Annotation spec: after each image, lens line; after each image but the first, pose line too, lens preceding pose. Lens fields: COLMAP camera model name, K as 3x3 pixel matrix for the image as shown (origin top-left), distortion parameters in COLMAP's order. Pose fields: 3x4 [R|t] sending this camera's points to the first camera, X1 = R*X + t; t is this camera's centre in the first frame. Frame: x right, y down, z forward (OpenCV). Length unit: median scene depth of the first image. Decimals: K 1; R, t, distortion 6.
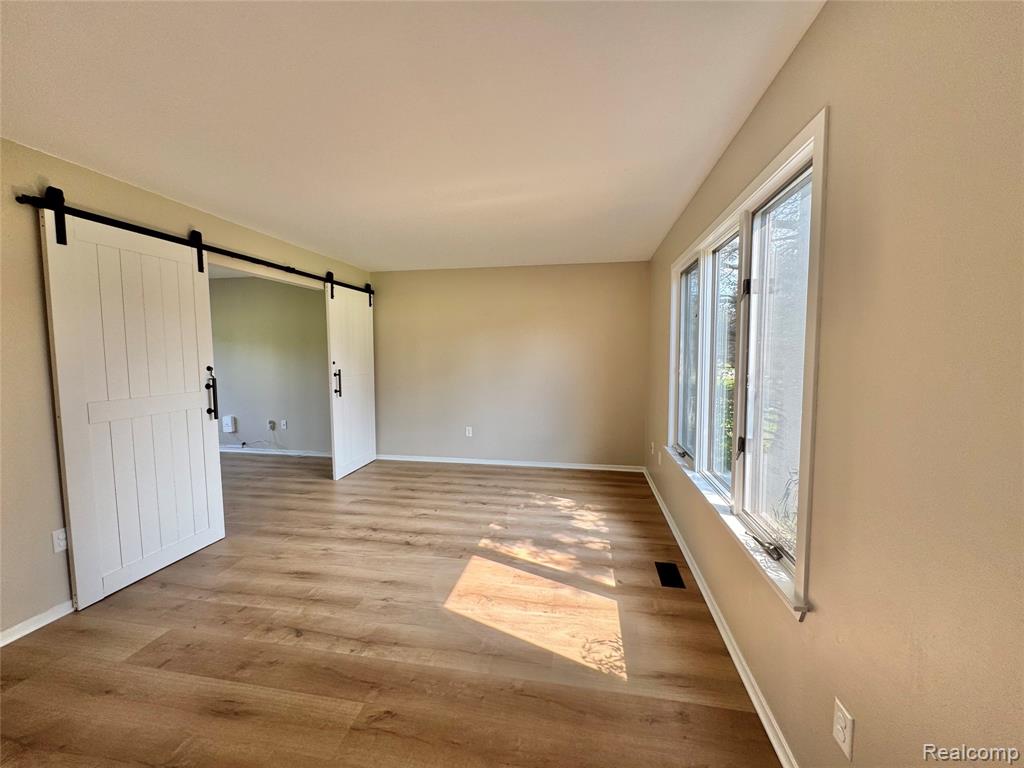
lens RADIAL K [[409.3, 0, 509.6], [0, 409.3, 383.6], [0, 0, 1]] dist [-0.009124, -0.000116]
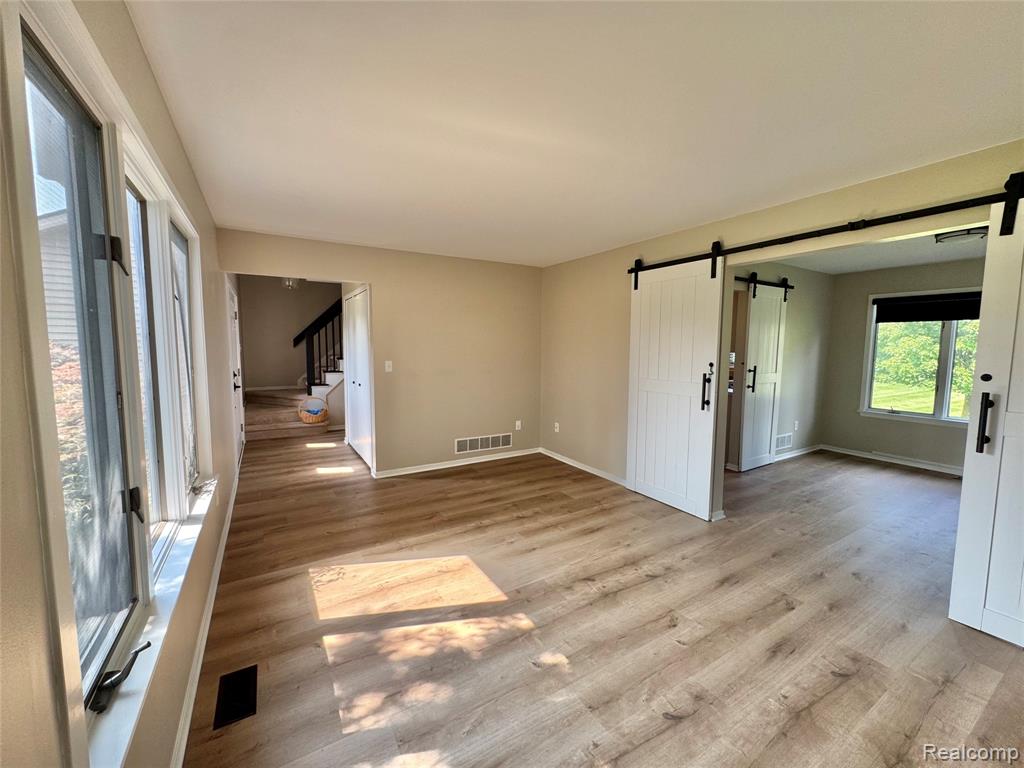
lens RADIAL K [[409.3, 0, 515.5], [0, 409.3, 381.5], [0, 0, 1]] dist [-0.009124, -0.000116]
pose [[-0.742758, 0.058228, -0.667024, 0.452252], [-0.055780, 0.987367, 0.148306, -0.142675], [0.667233, 0.147362, -0.730126, 1.652895]]
